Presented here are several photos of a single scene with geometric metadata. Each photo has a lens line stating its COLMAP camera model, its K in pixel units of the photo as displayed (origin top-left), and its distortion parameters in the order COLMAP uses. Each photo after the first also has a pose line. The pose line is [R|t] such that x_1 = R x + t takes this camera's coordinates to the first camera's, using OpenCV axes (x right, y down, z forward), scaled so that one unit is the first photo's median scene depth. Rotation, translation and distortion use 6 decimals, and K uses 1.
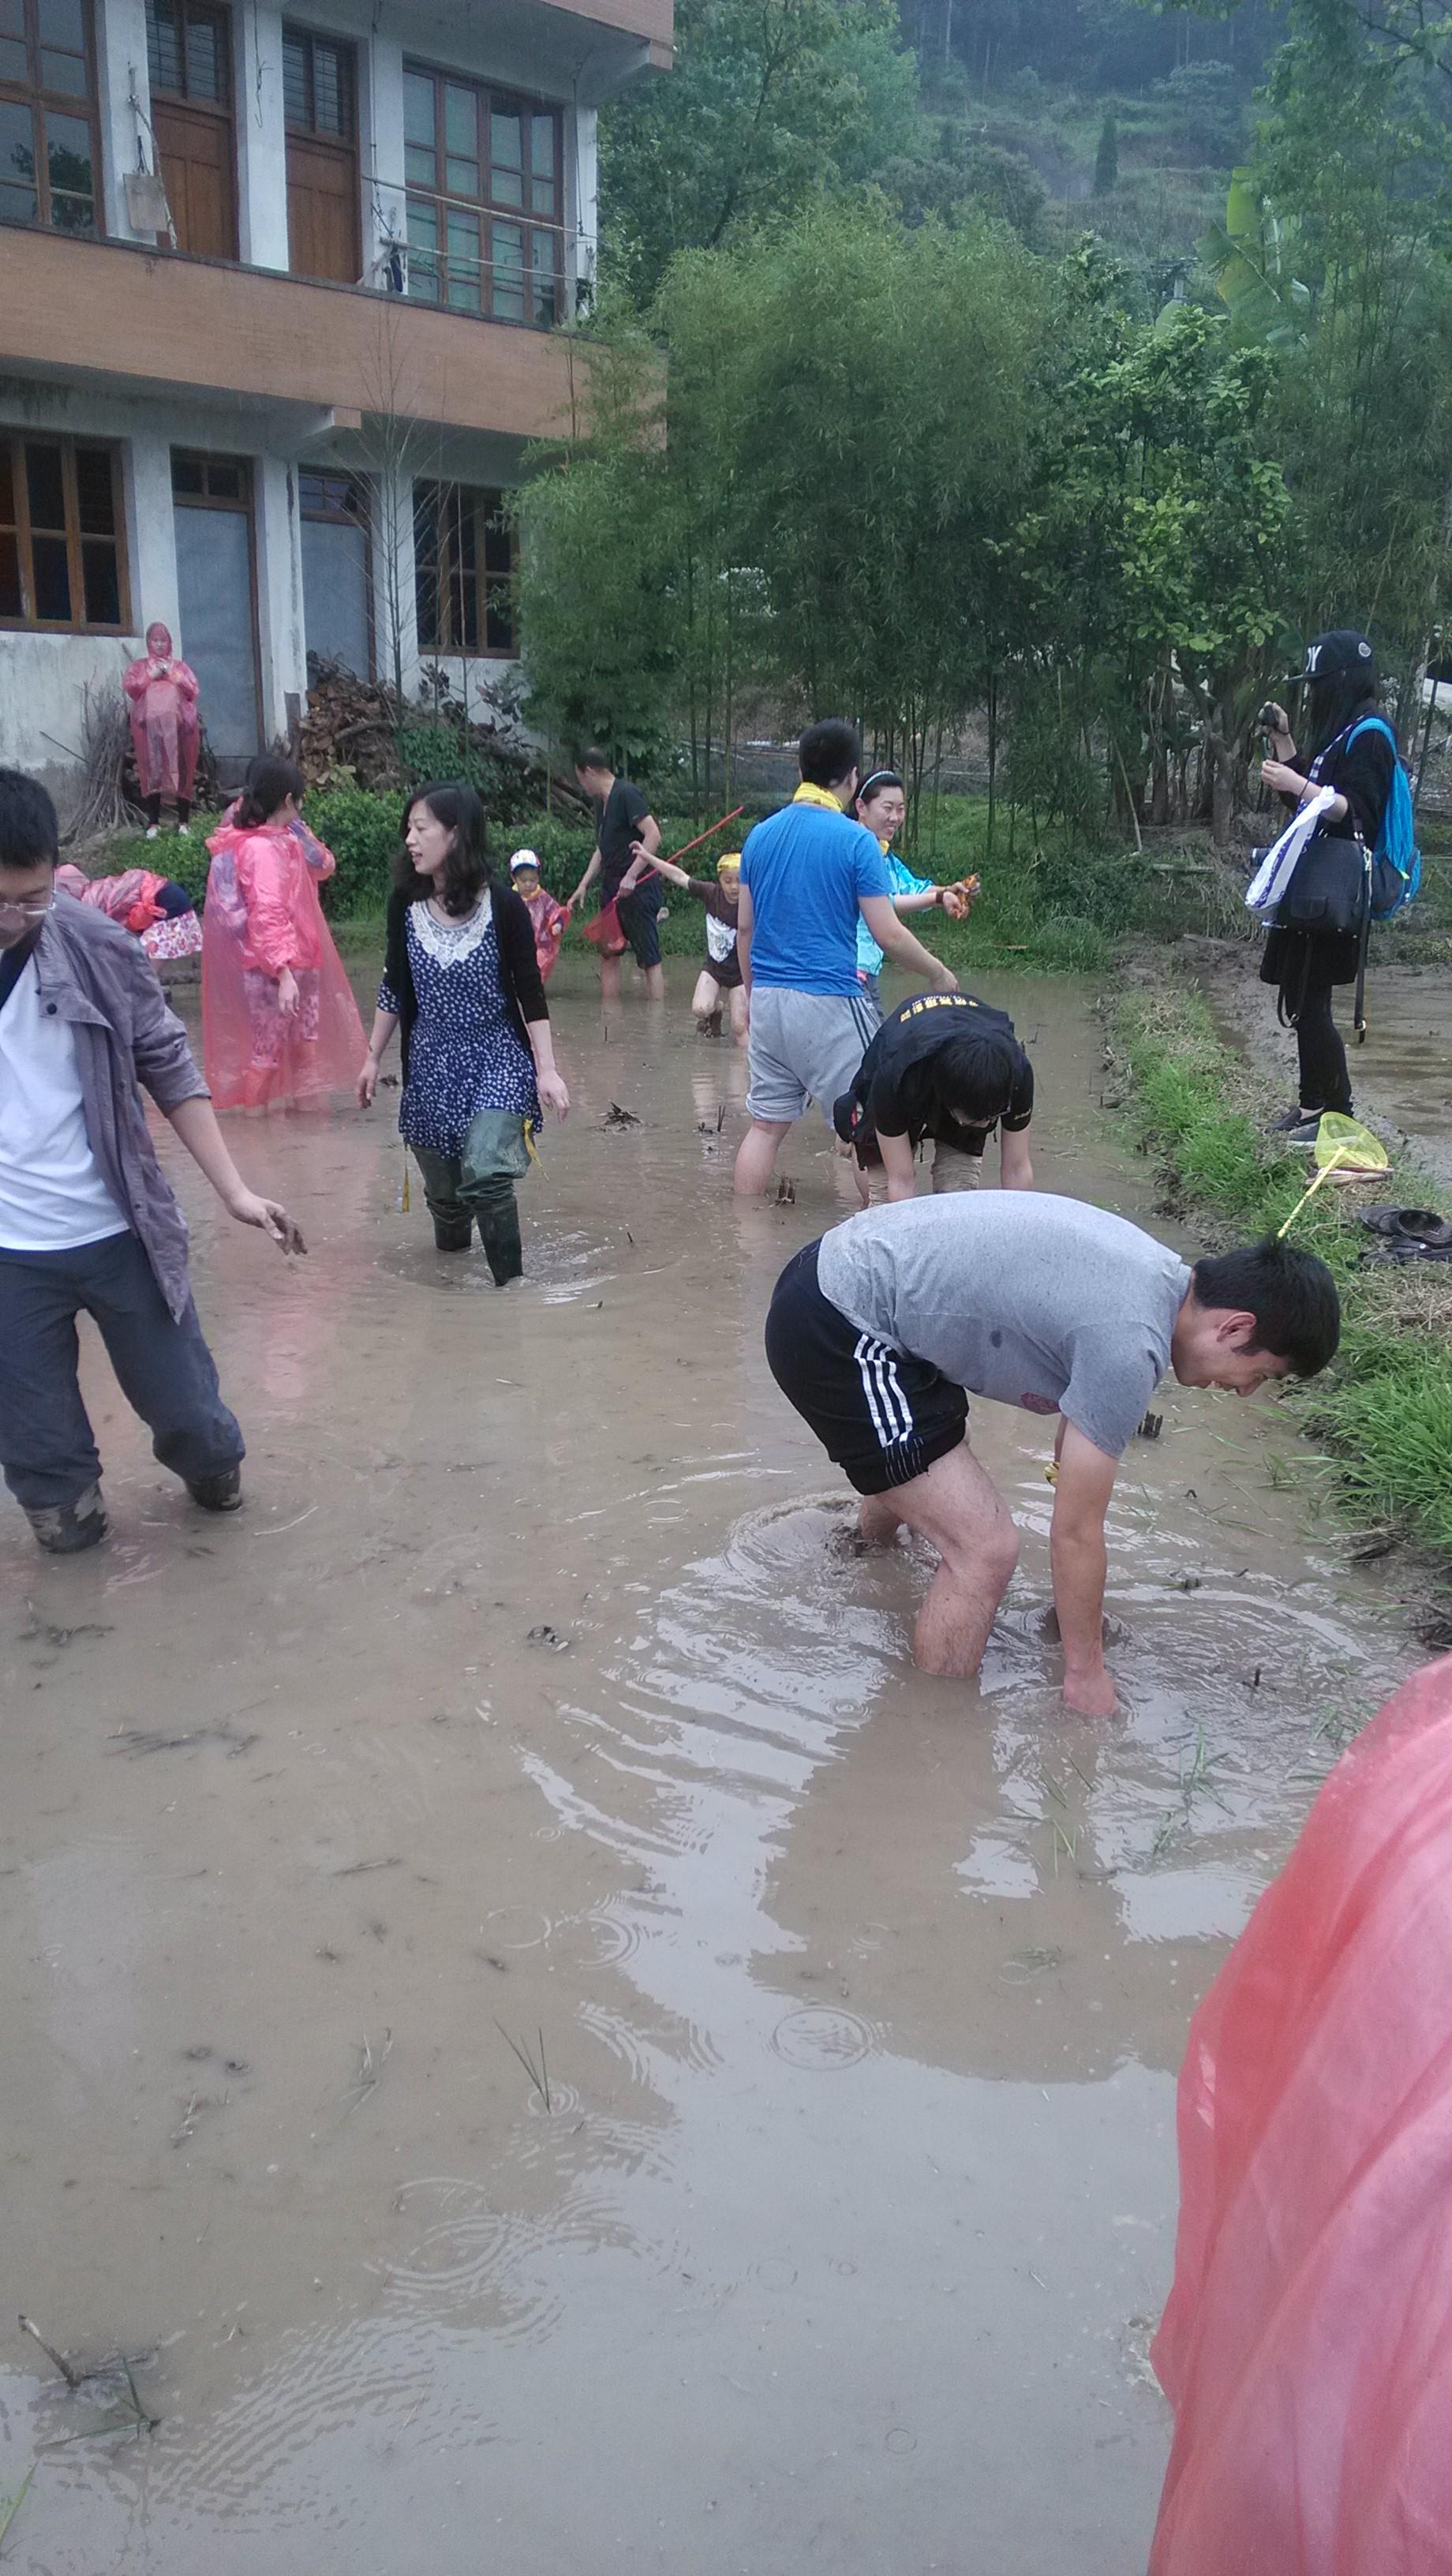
lens RADIAL K [[1976.3, 0, 726.0], [0, 1976.3, 1288.0], [0, 0, 1]] dist [0.102163, -0.155320]
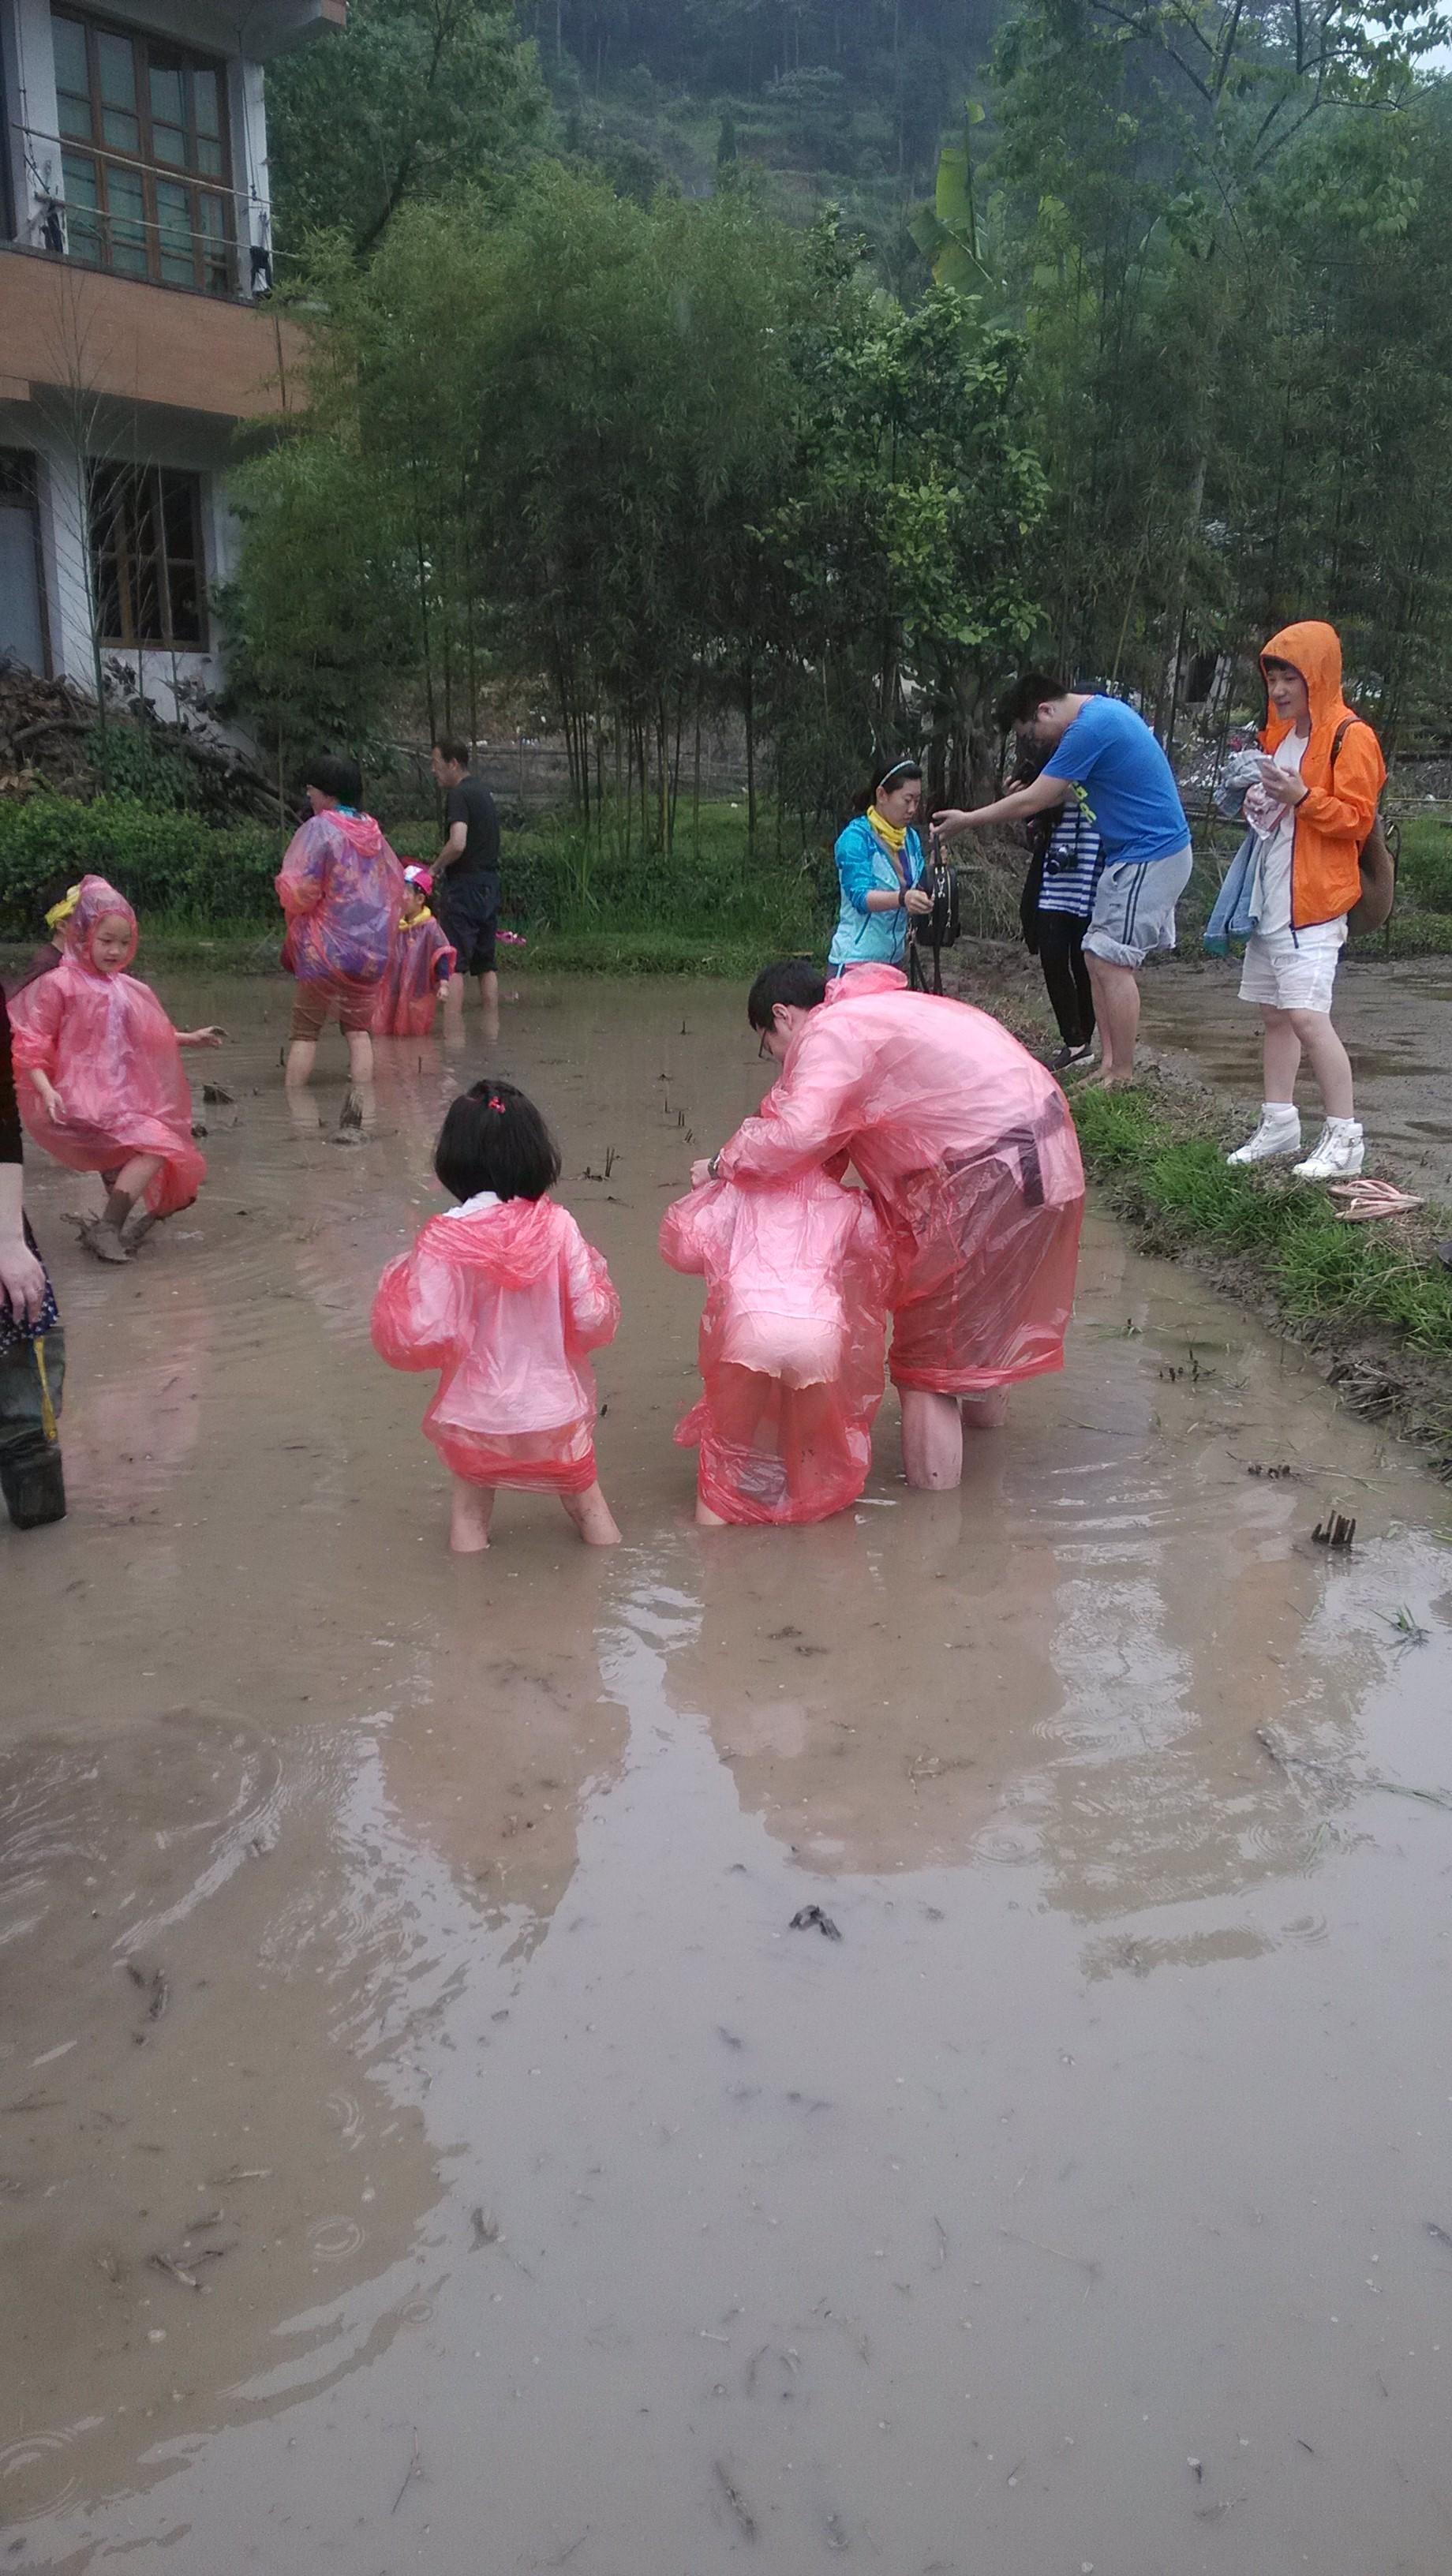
lens RADIAL K [[1976.3, 0, 726.0], [0, 1976.3, 1288.0], [0, 0, 1]] dist [0.102163, -0.155320]
pose [[0.984181, -0.055604, 0.168214, -0.044714], [0.055613, 0.998442, 0.004661, -0.013498], [-0.168211, 0.004768, 0.985739, 0.051200]]
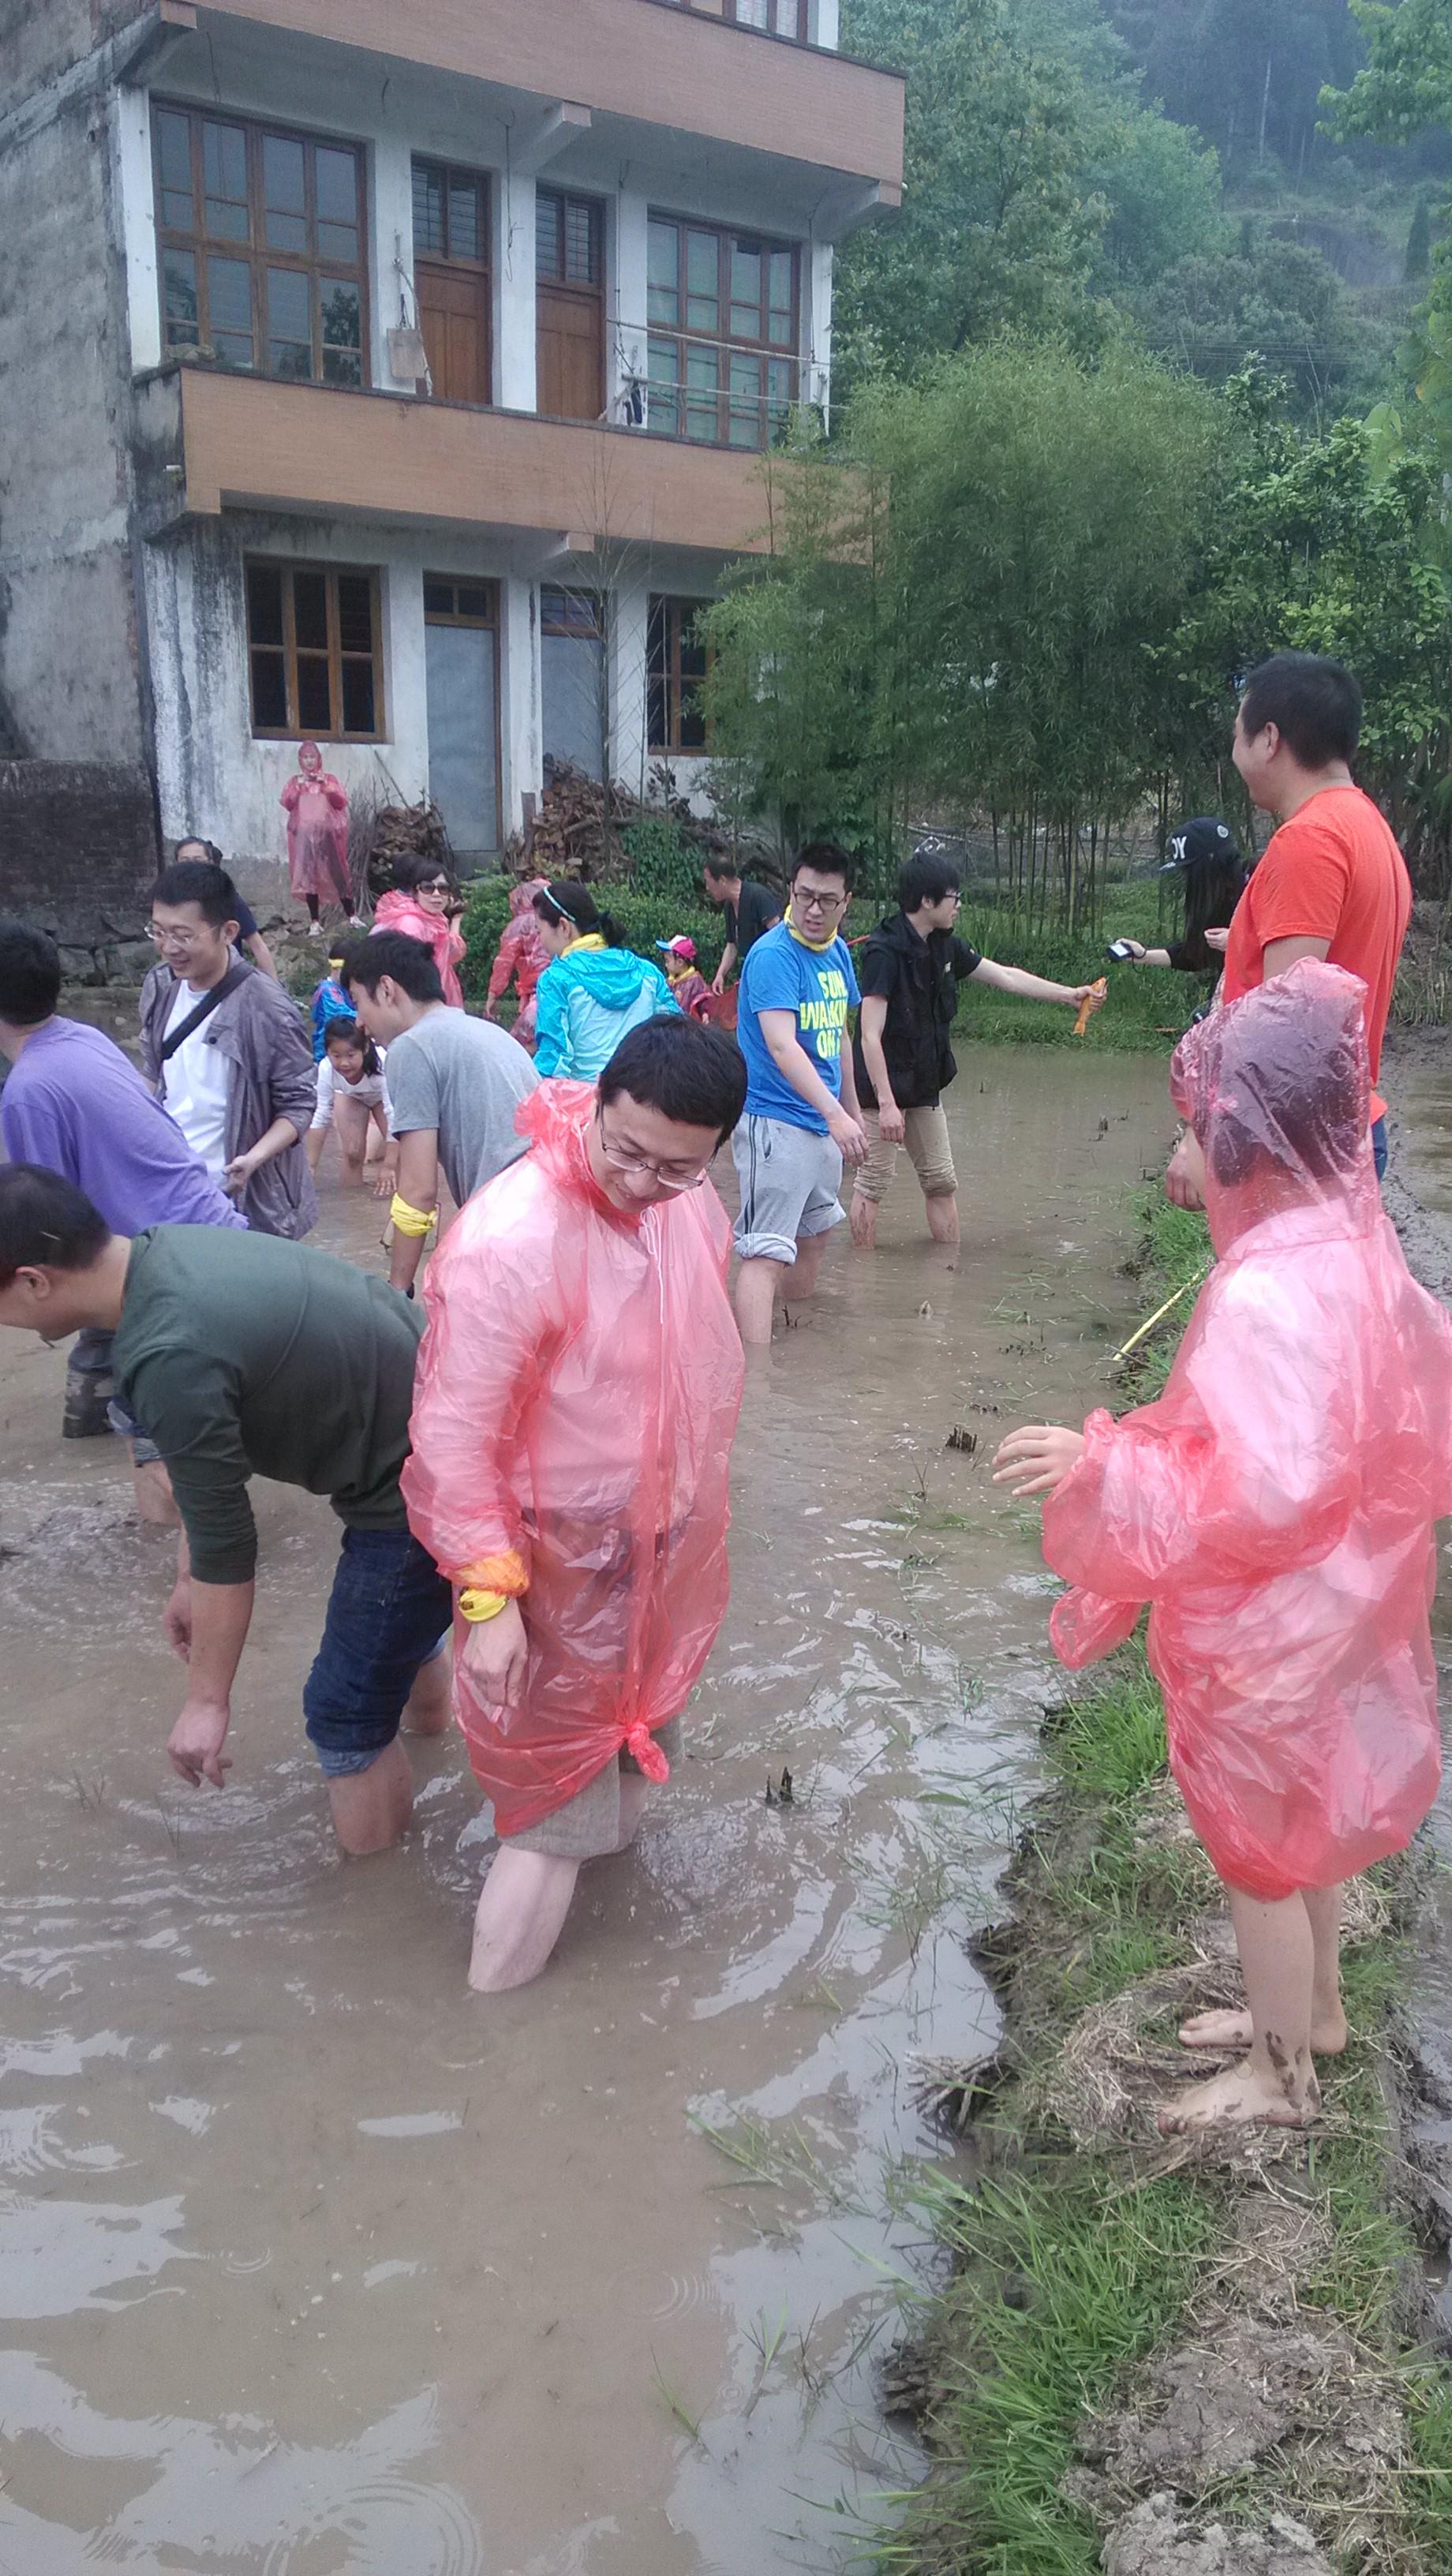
lens RADIAL K [[1966.8, 0, 730.4], [0, 1966.8, 1299.9], [0, 0, 1]] dist [0.120300, -0.201601]
pose [[0.988515, 0.030635, -0.147987, 0.060706], [-0.035371, 0.998939, -0.029480, 0.006457], [0.146927, 0.034376, 0.988550, -0.042104]]
